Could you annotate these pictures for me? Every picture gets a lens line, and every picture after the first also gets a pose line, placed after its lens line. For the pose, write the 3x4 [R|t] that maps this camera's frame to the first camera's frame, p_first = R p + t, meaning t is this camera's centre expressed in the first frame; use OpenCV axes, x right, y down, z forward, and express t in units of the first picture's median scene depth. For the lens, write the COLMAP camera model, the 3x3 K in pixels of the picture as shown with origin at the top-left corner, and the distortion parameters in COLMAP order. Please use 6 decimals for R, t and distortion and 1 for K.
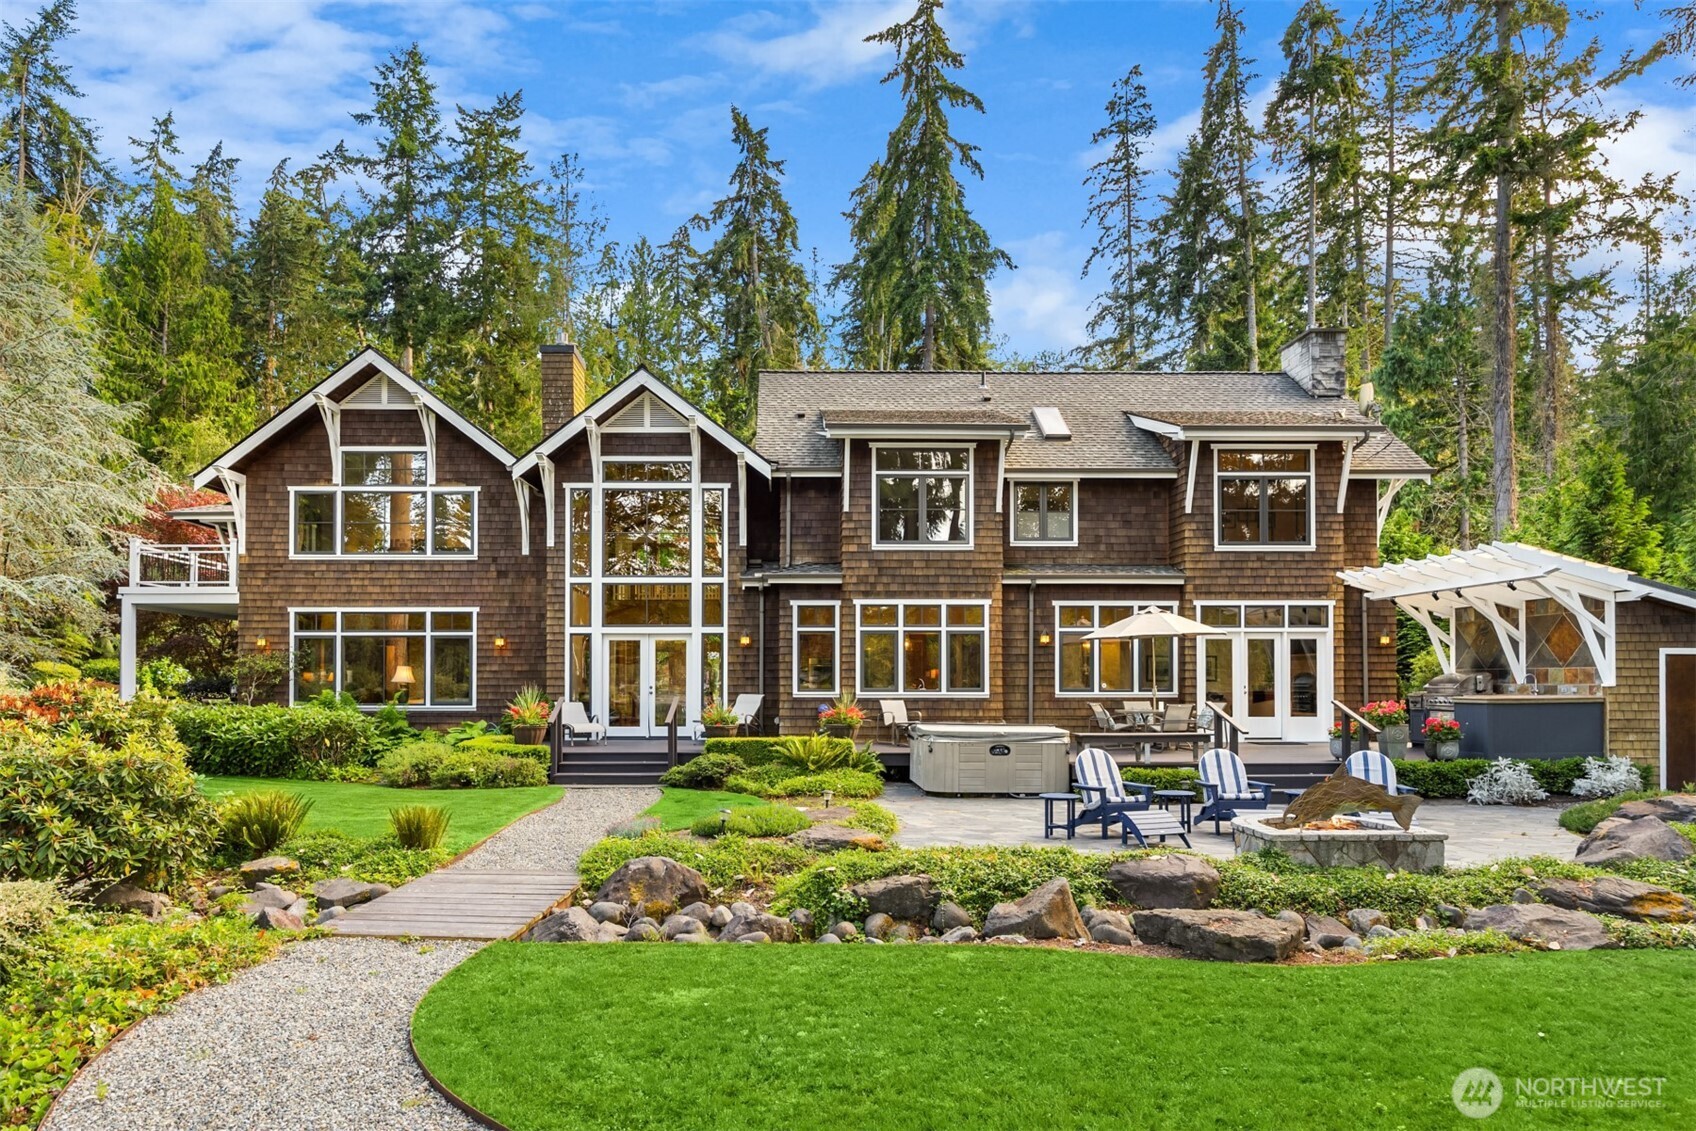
lens RADIAL K [[1008.5, 0, 847.9], [0, 1008.5, 613.1], [0, 0, 1]] dist [-0.000162, 0.000614]
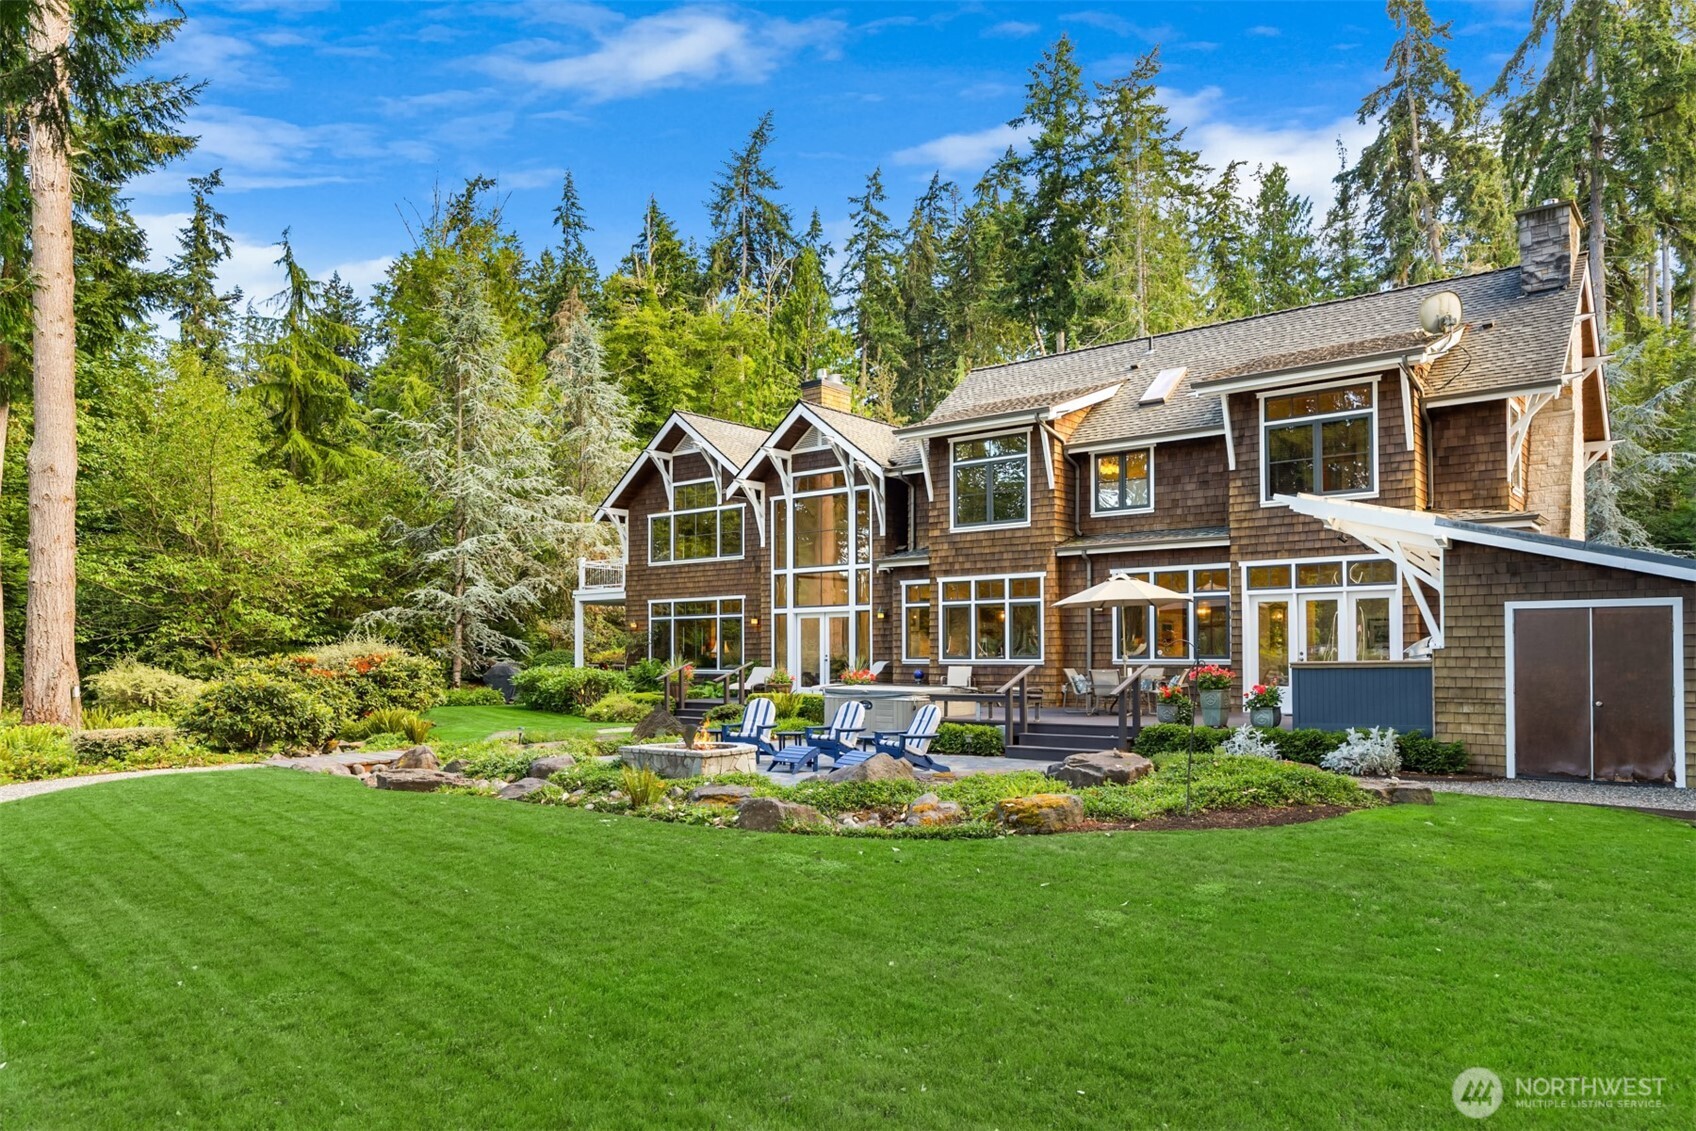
lens RADIAL K [[1089.6, 0, 846.9], [0, 1089.6, 564.3], [0, 0, 1]] dist [-0.008259, 0.005610]
pose [[0.778220, -0.054572, -0.625616, 0.665976], [0.044352, 0.998506, -0.031928, 0.005726], [0.626424, -0.002900, 0.779477, -0.023073]]
